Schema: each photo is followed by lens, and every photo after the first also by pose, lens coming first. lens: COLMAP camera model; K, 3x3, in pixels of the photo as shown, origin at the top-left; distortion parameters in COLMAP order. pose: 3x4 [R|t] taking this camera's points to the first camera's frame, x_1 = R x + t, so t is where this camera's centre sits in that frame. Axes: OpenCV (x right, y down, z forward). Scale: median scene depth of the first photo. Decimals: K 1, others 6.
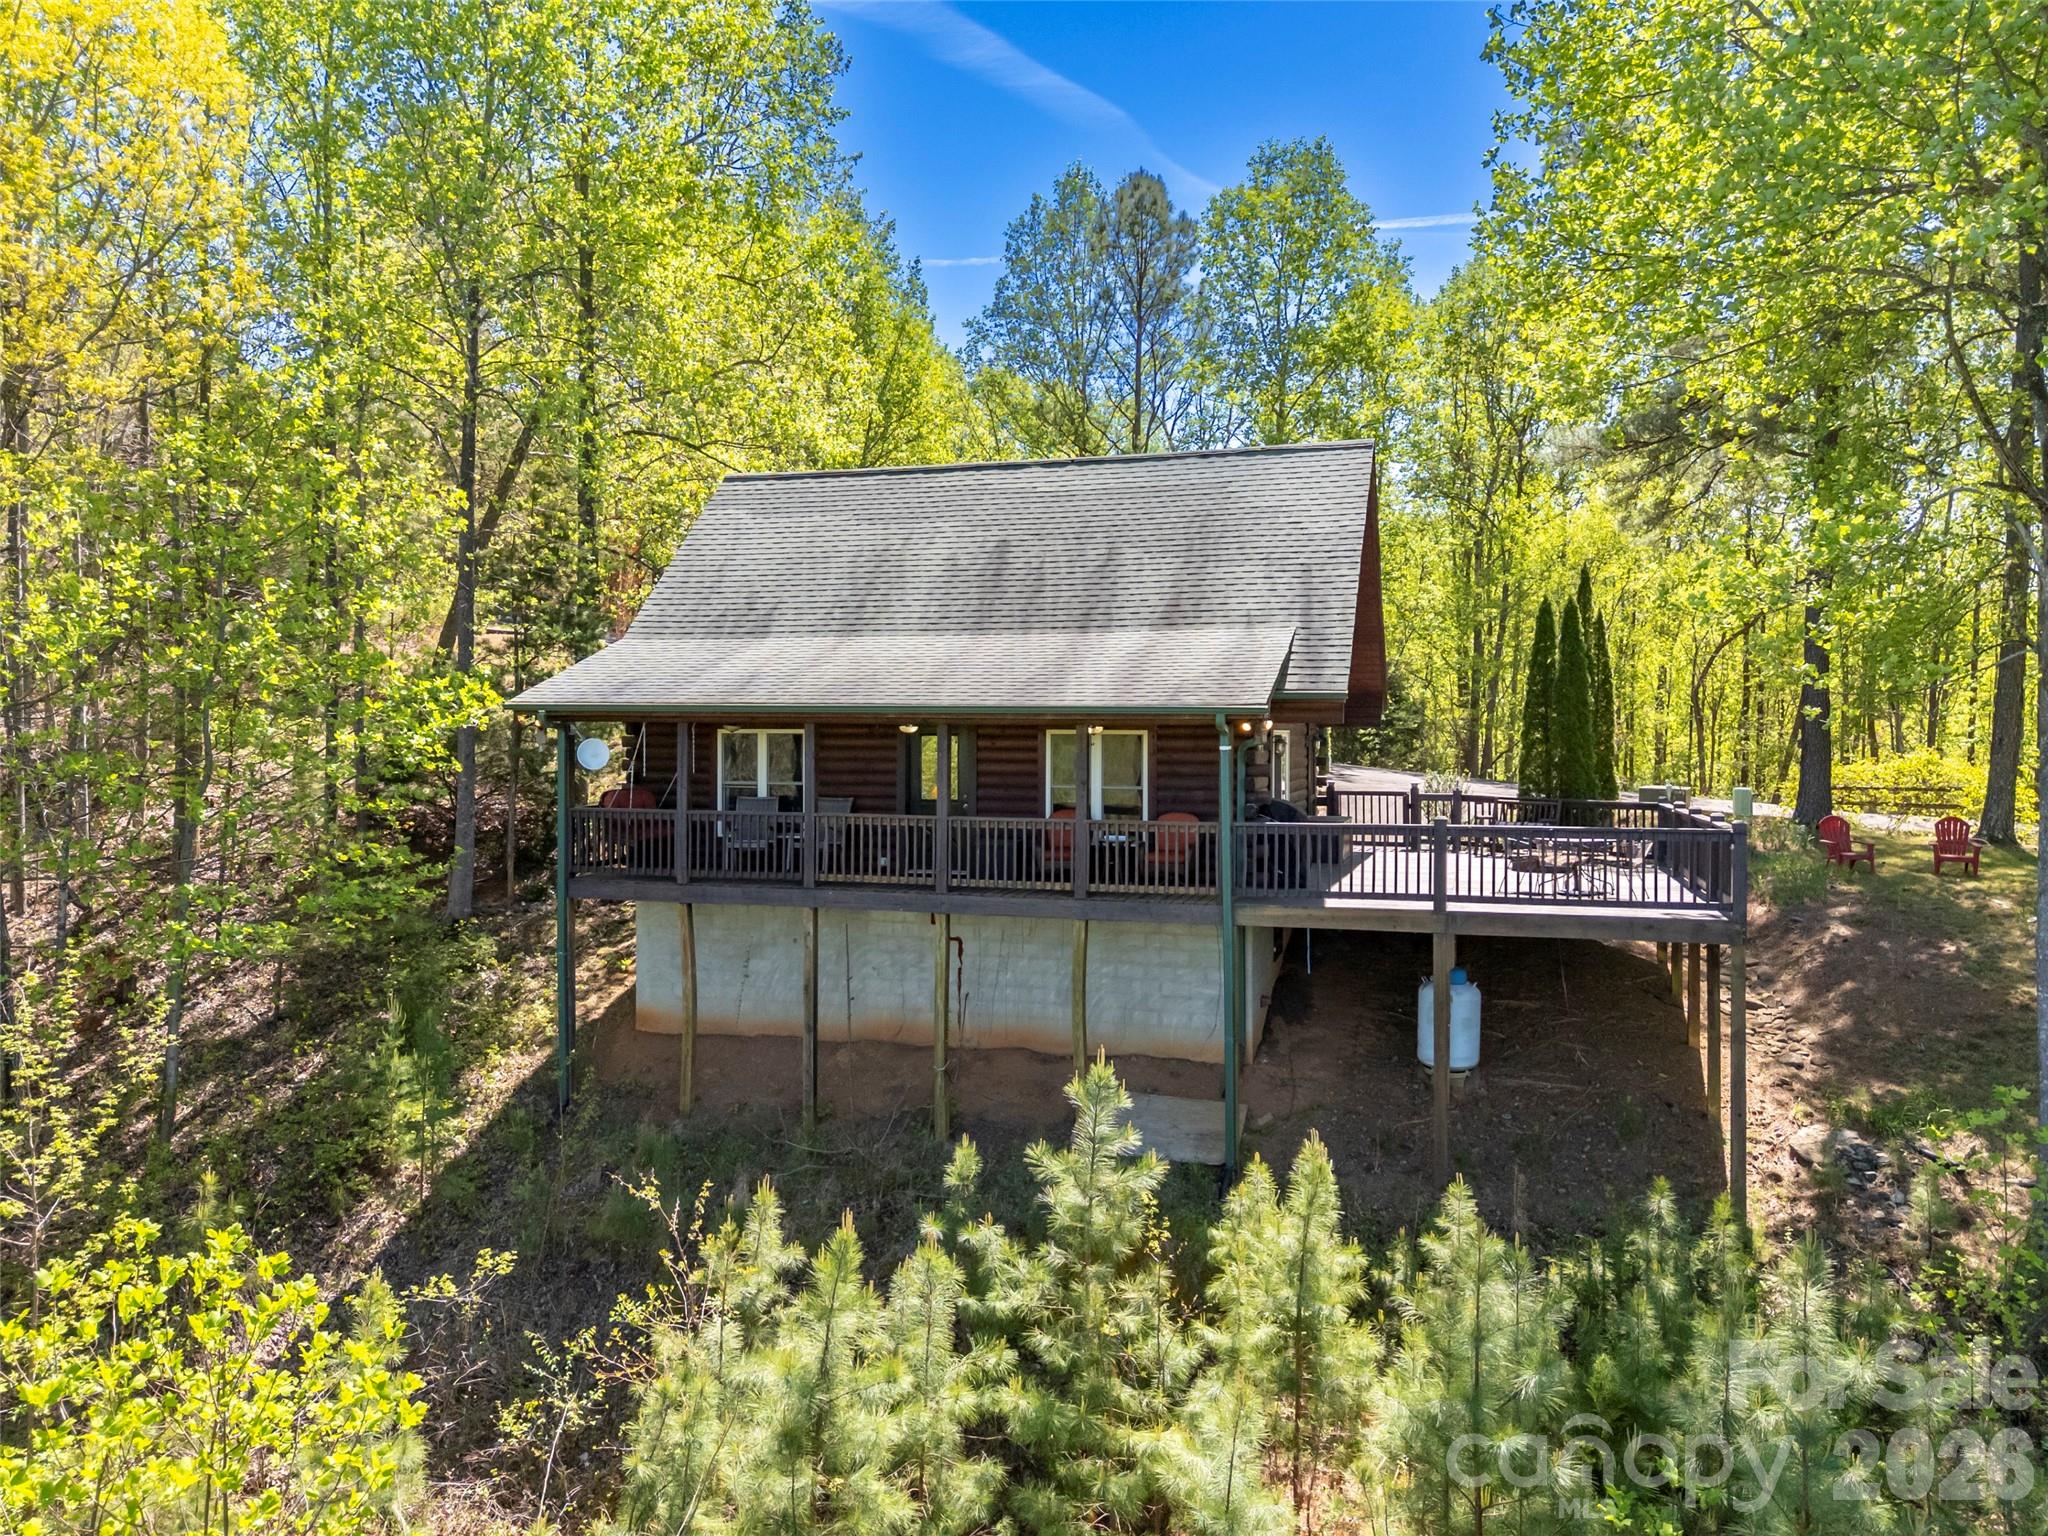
lens RADIAL K [[1486.6, 0, 971.6], [0, 1486.6, 794.7], [0, 0, 1]] dist [0.079017, -0.063490]
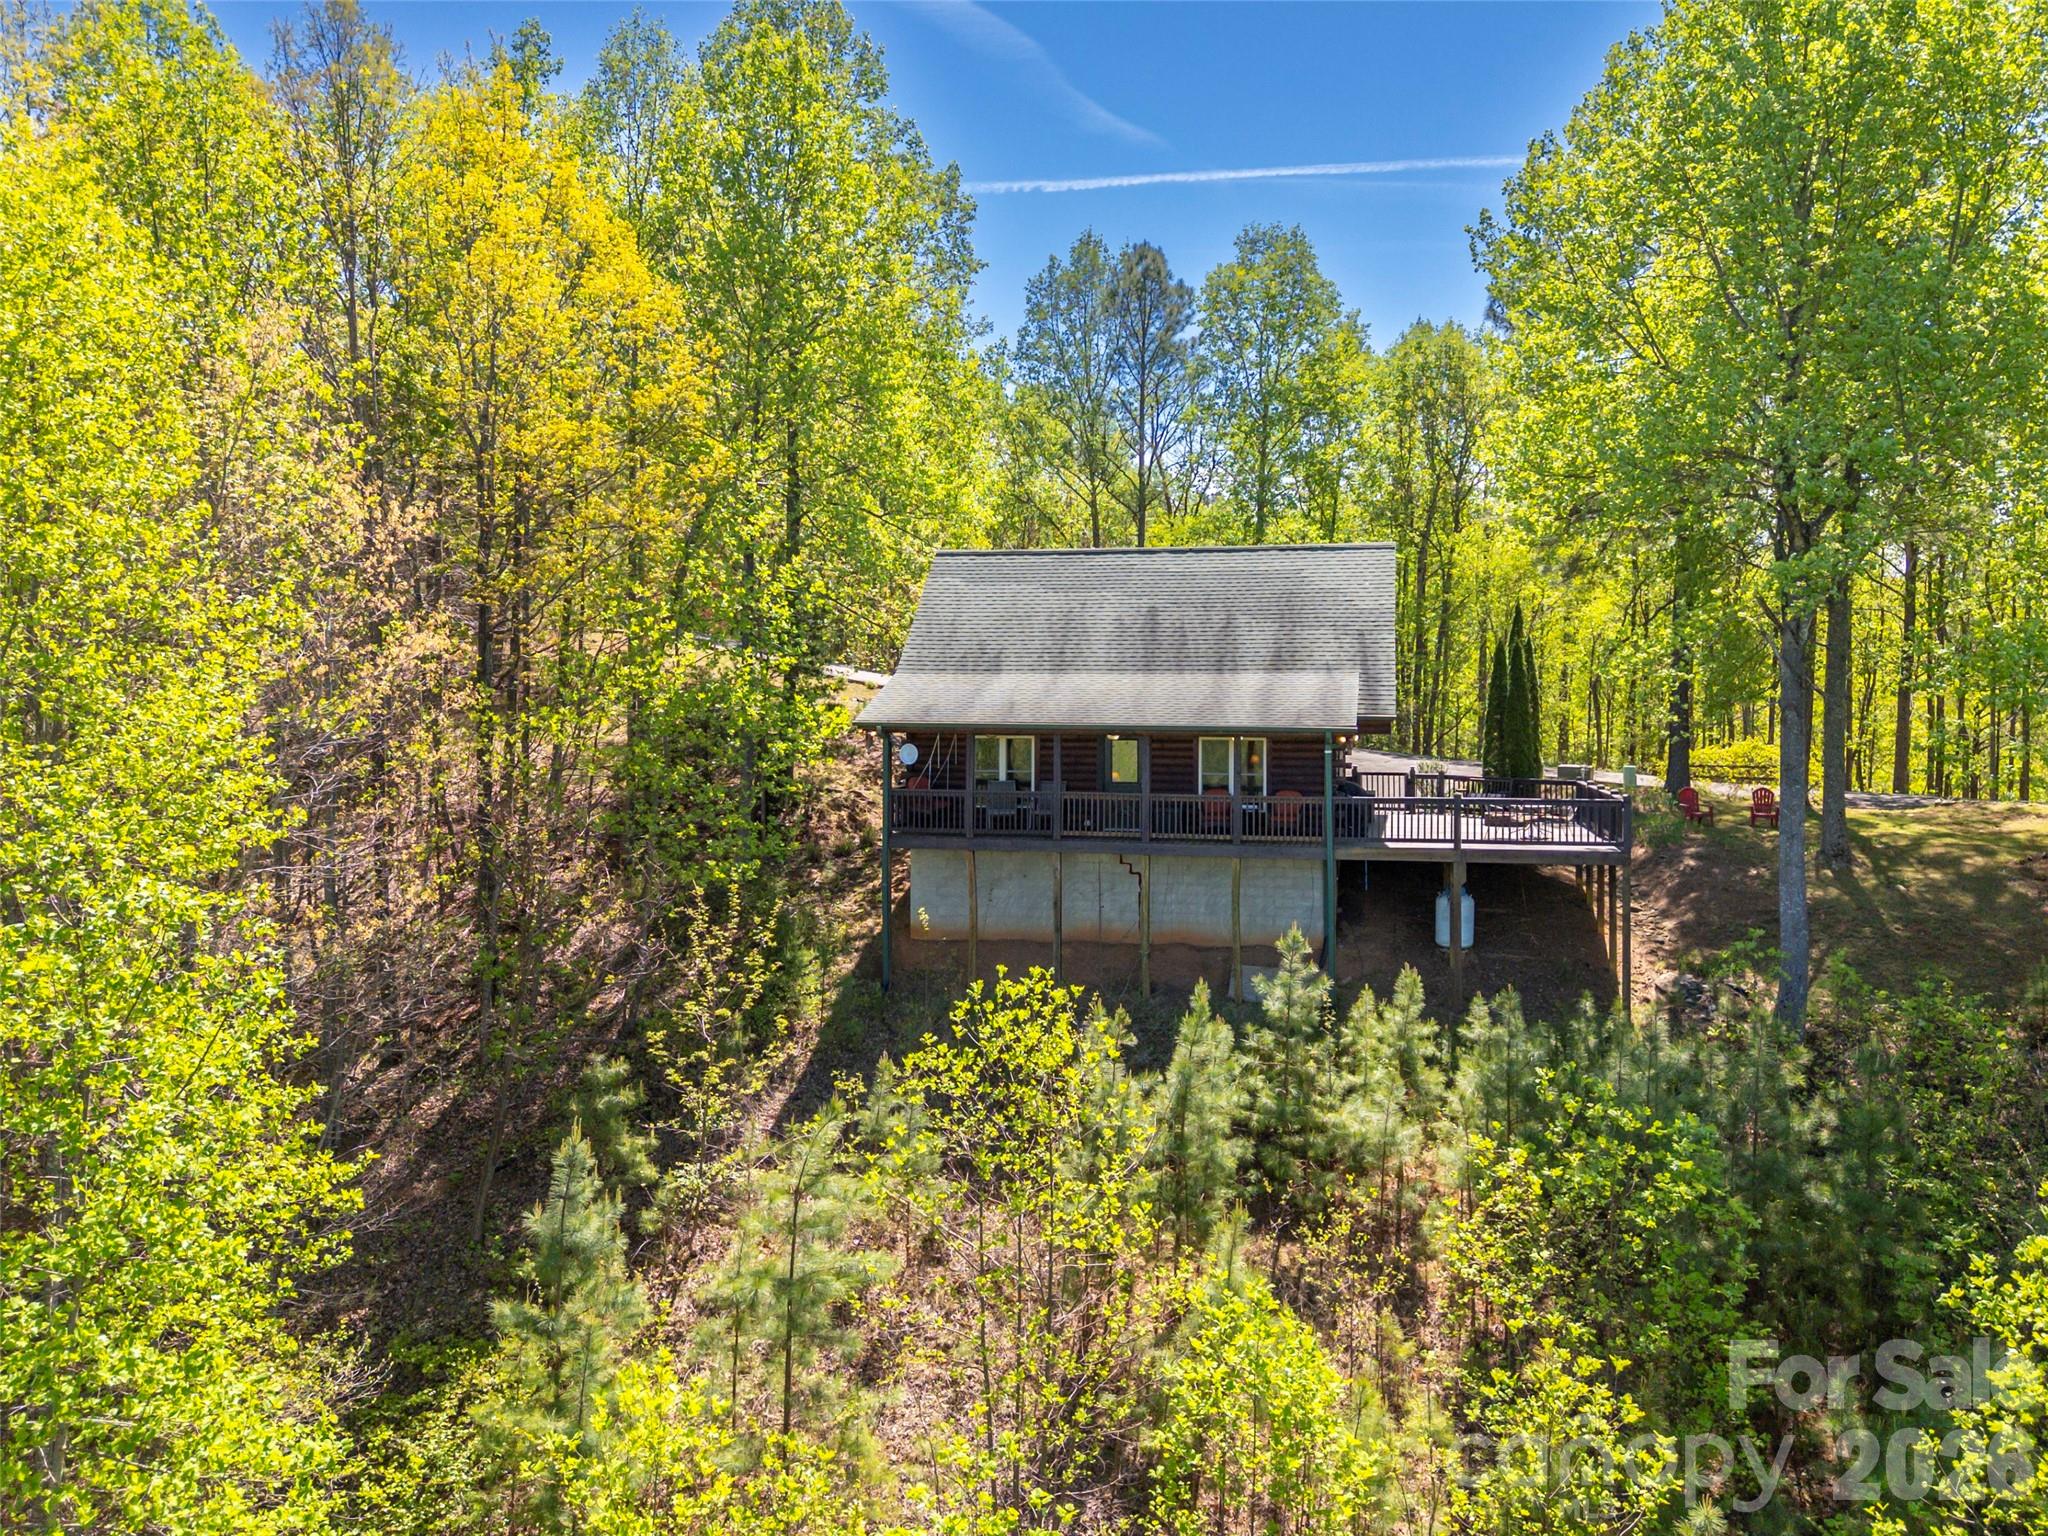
lens RADIAL K [[1486.6, 0, 1026.0], [0, 1486.6, 769.4], [0, 0, 1]] dist [0.079017, -0.063490]
pose [[0.996033, -0.005381, 0.088827, -0.266083], [0.004859, 0.999970, 0.006098, -0.020259], [-0.088857, -0.005643, 0.996028, -0.526700]]
